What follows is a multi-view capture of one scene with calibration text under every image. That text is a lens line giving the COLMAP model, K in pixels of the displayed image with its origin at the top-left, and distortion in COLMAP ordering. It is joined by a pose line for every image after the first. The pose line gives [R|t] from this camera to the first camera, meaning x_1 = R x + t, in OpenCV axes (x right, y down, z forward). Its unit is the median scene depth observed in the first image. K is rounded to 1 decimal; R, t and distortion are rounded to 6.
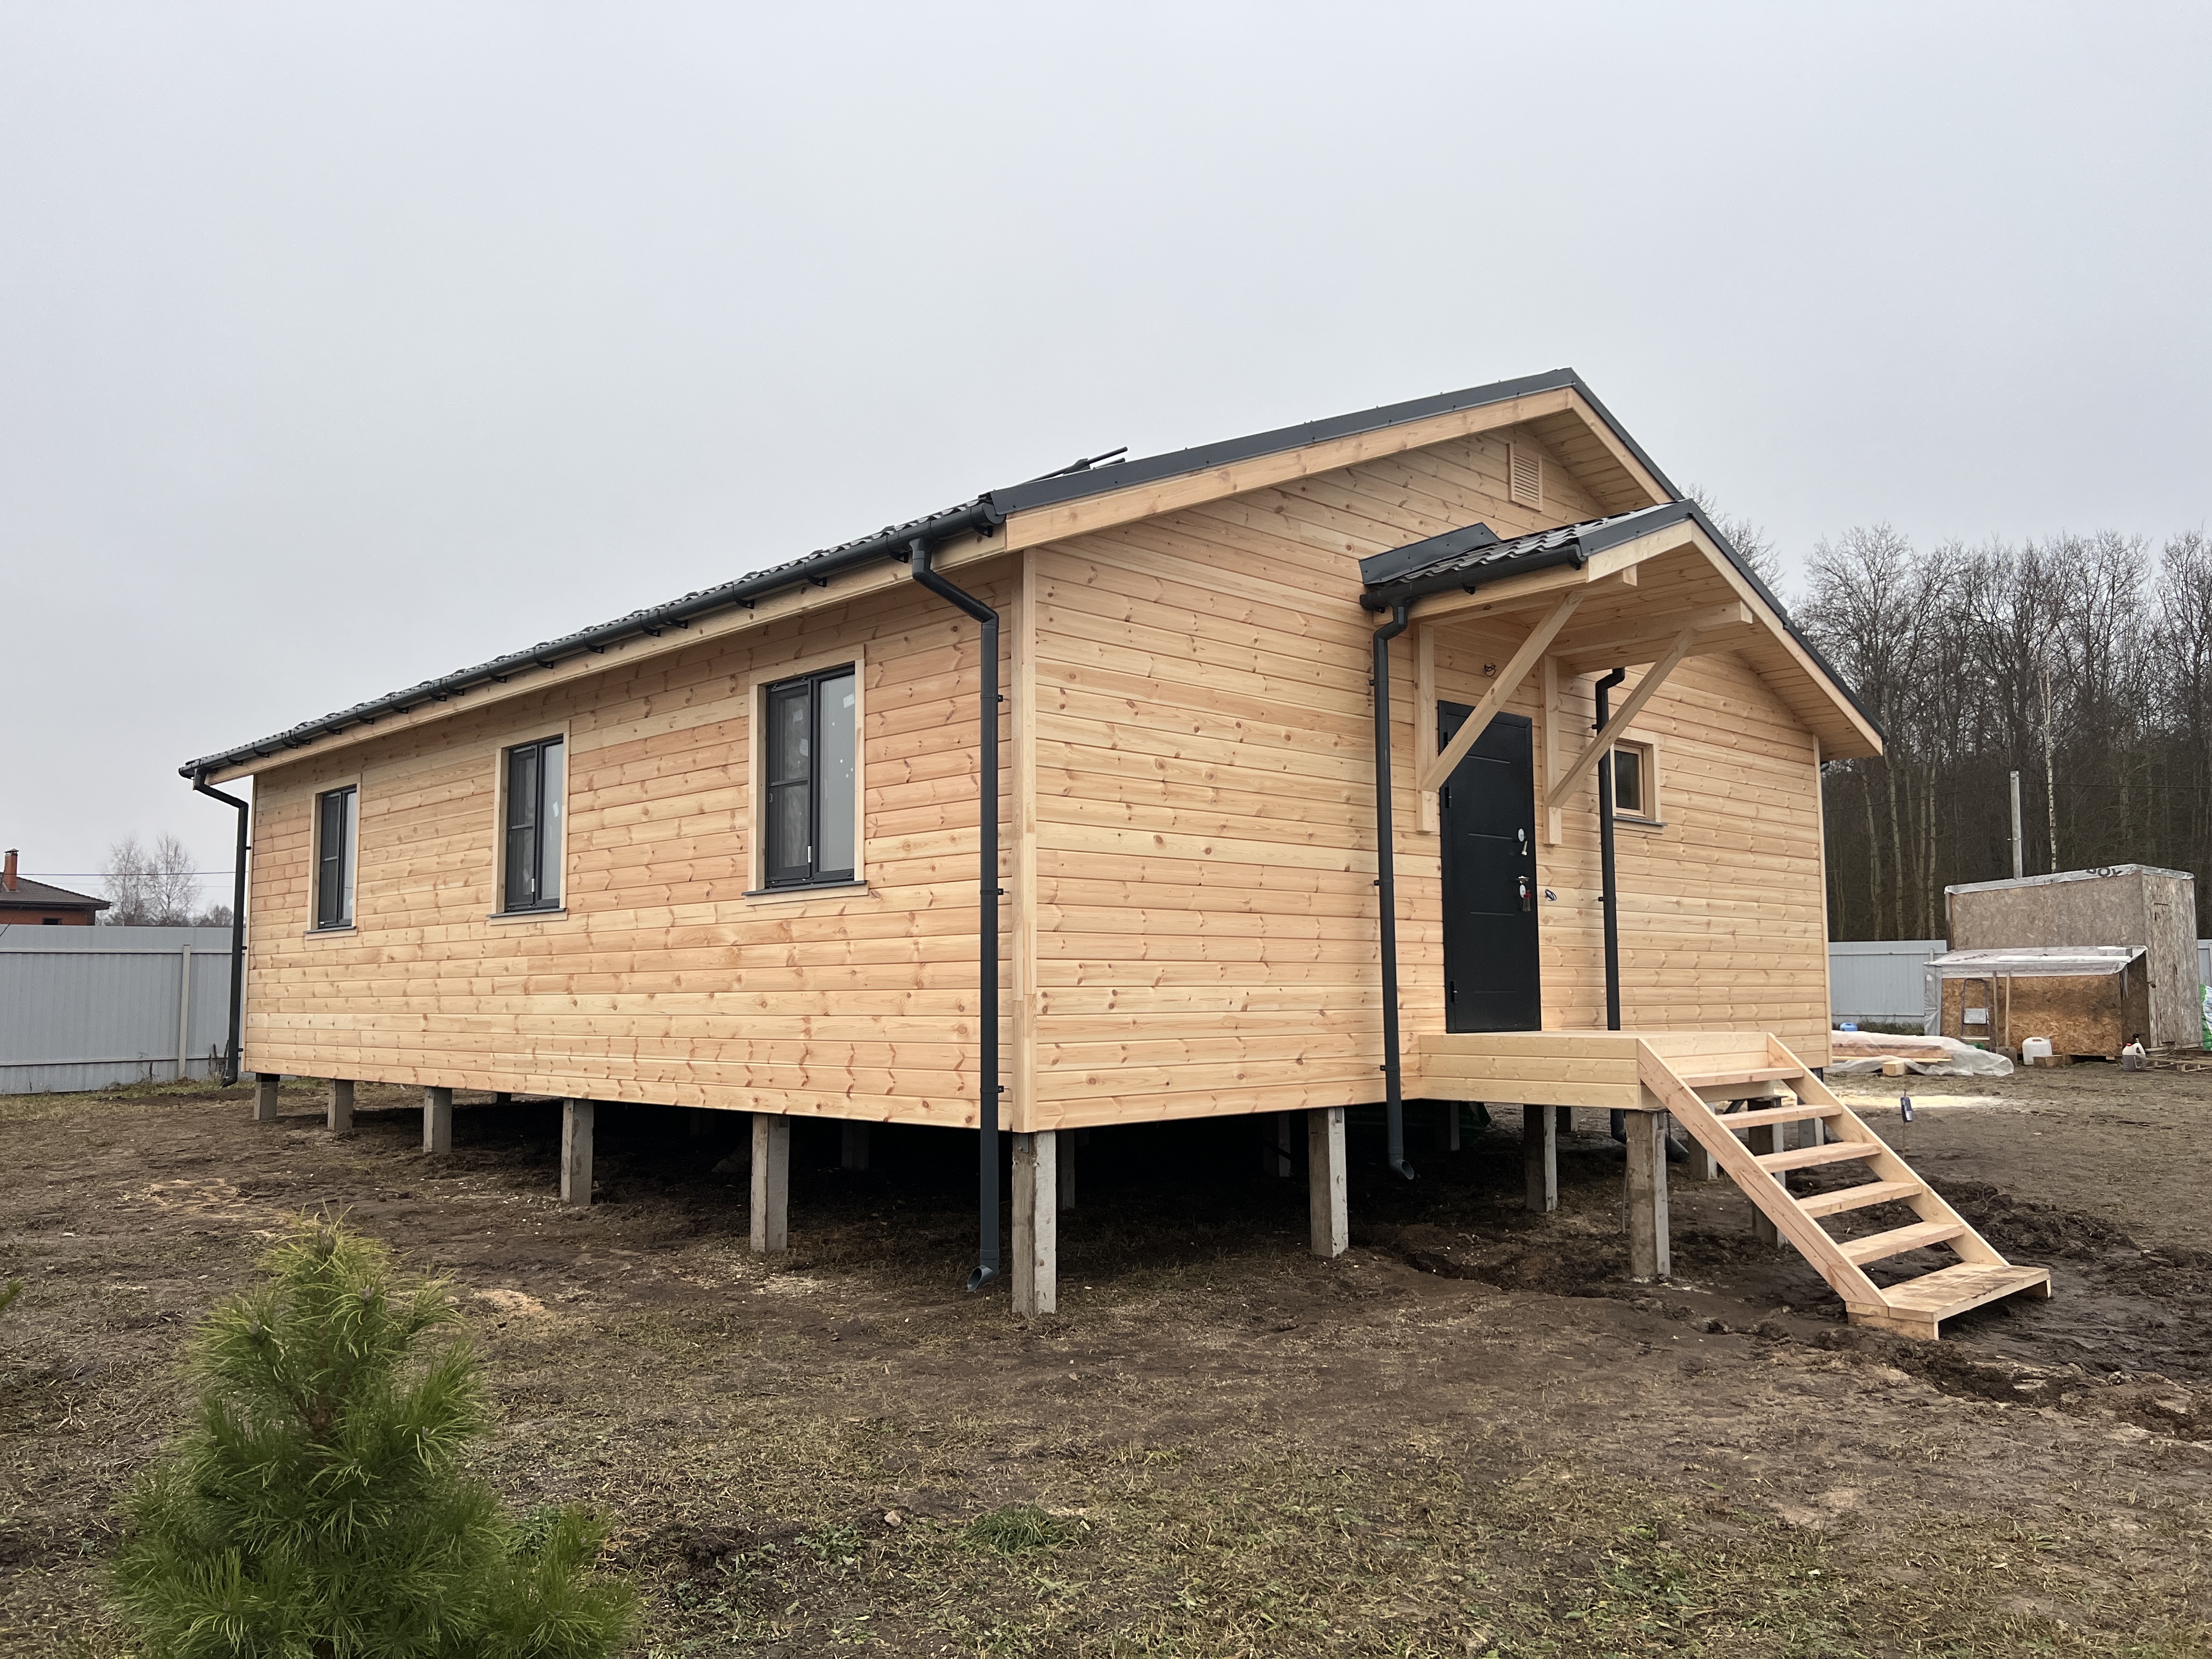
lens RADIAL K [[1651.3, 0, 1106.0], [0, 1651.3, 829.5], [0, 0, 1]] dist [0.115925, -0.182503]
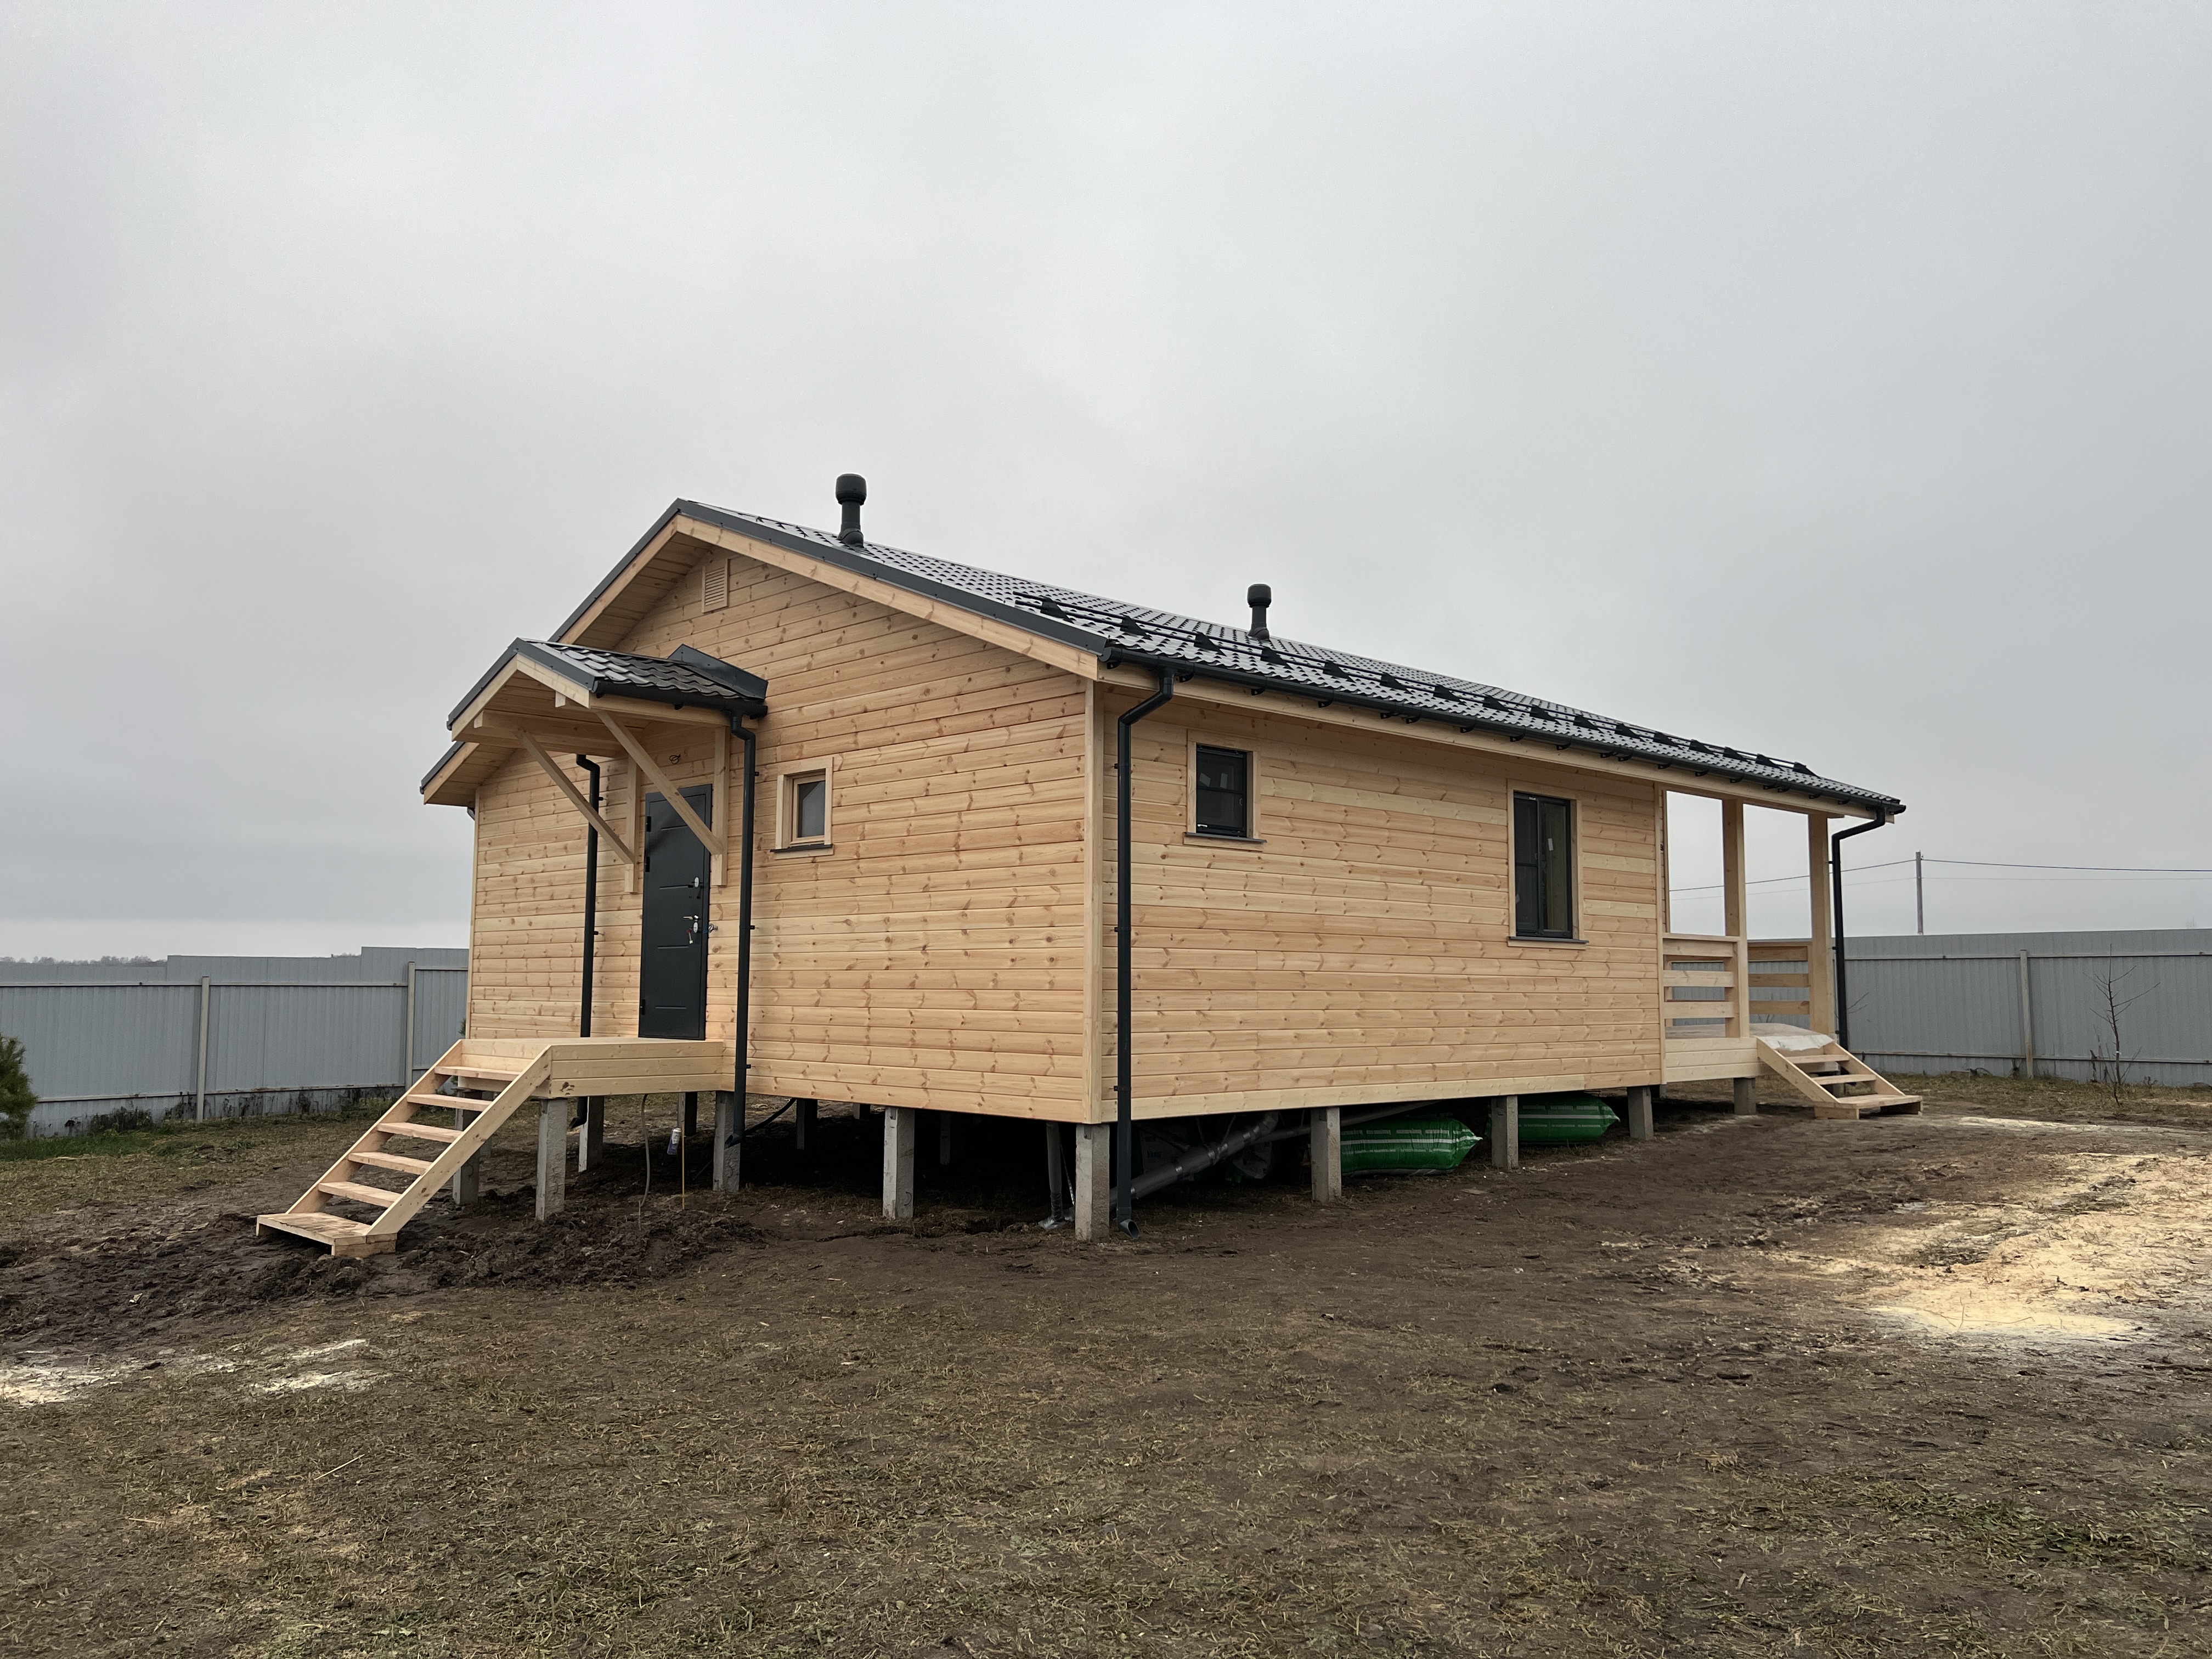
lens RADIAL K [[1651.3, 0, 1106.0], [0, 1651.3, 829.5], [0, 0, 1]] dist [0.115925, -0.182503]
pose [[-0.010151, -0.087576, -0.996106, 1.658626], [0.089313, 0.992097, -0.088133, 0.112914], [0.995952, -0.089860, -0.002249, 1.458785]]
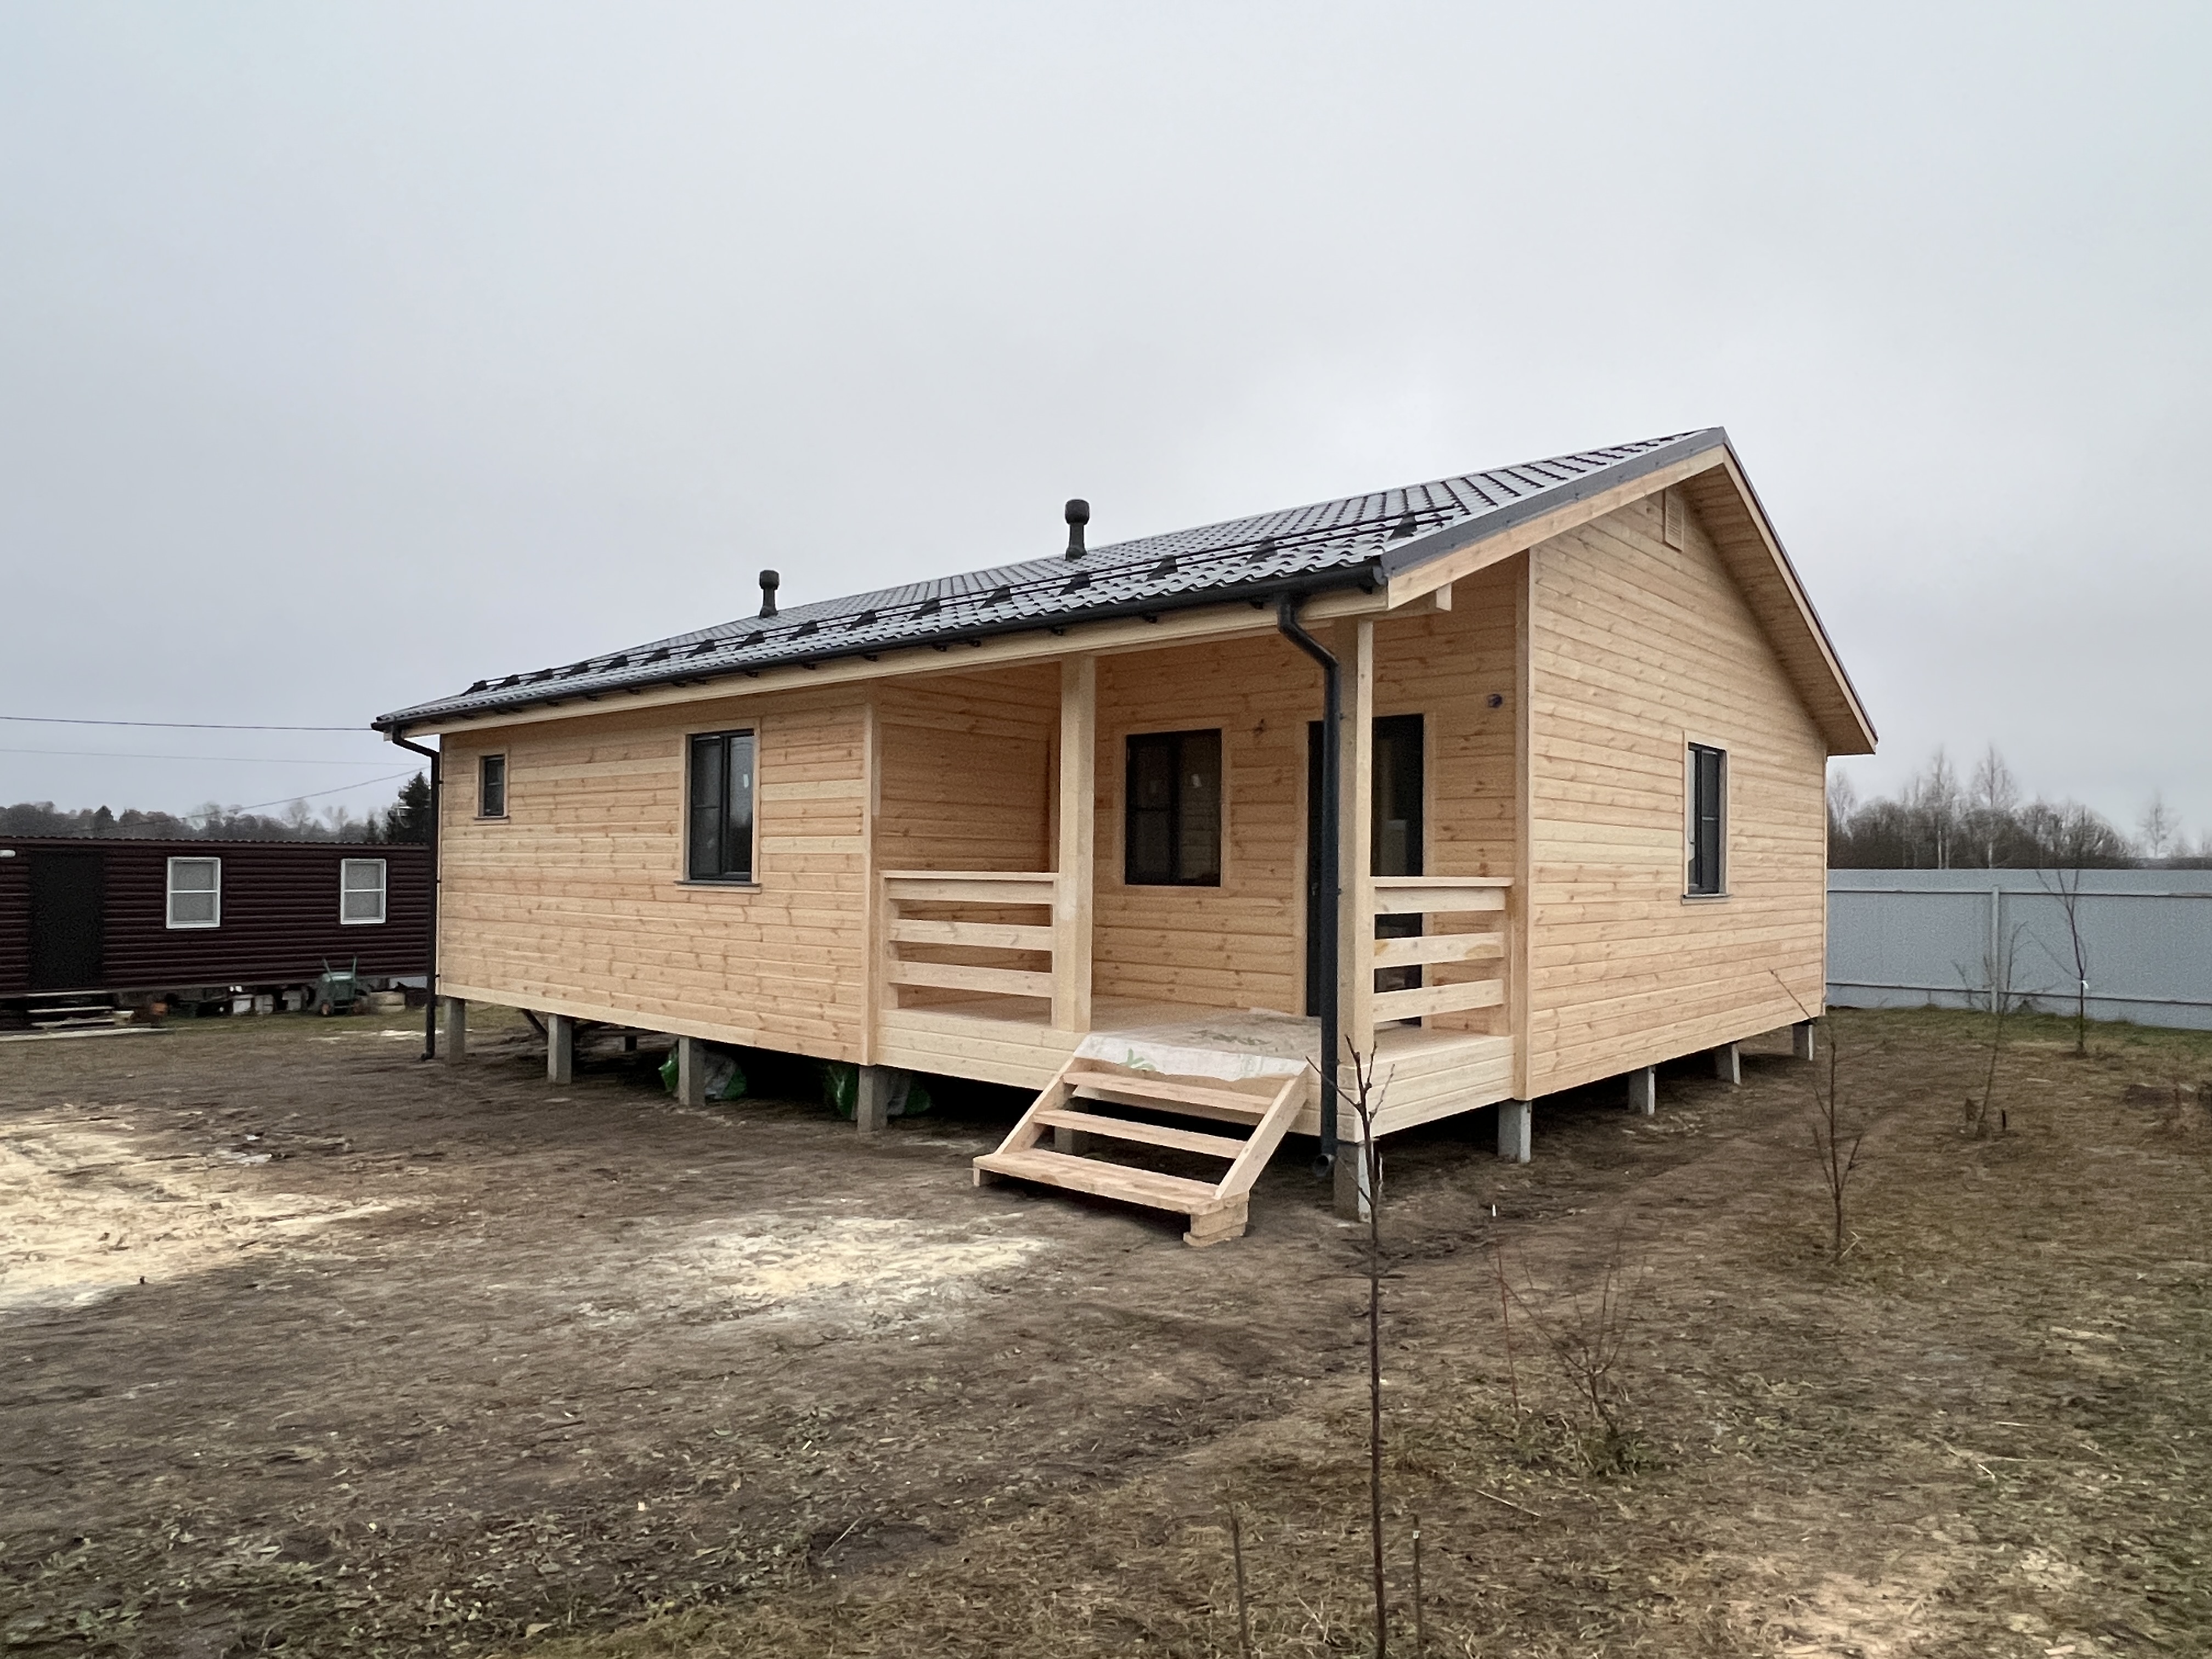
lens RADIAL K [[1383.3, 0, 1106.0], [0, 1383.3, 829.5], [0, 0, 1]] dist [-0.001165, -0.002728]
pose [[-0.997315, -0.006455, -0.072945, 0.018391], [0.002417, 0.992663, -0.120892, 0.207719], [0.073190, -0.120744, -0.989982, 2.950554]]
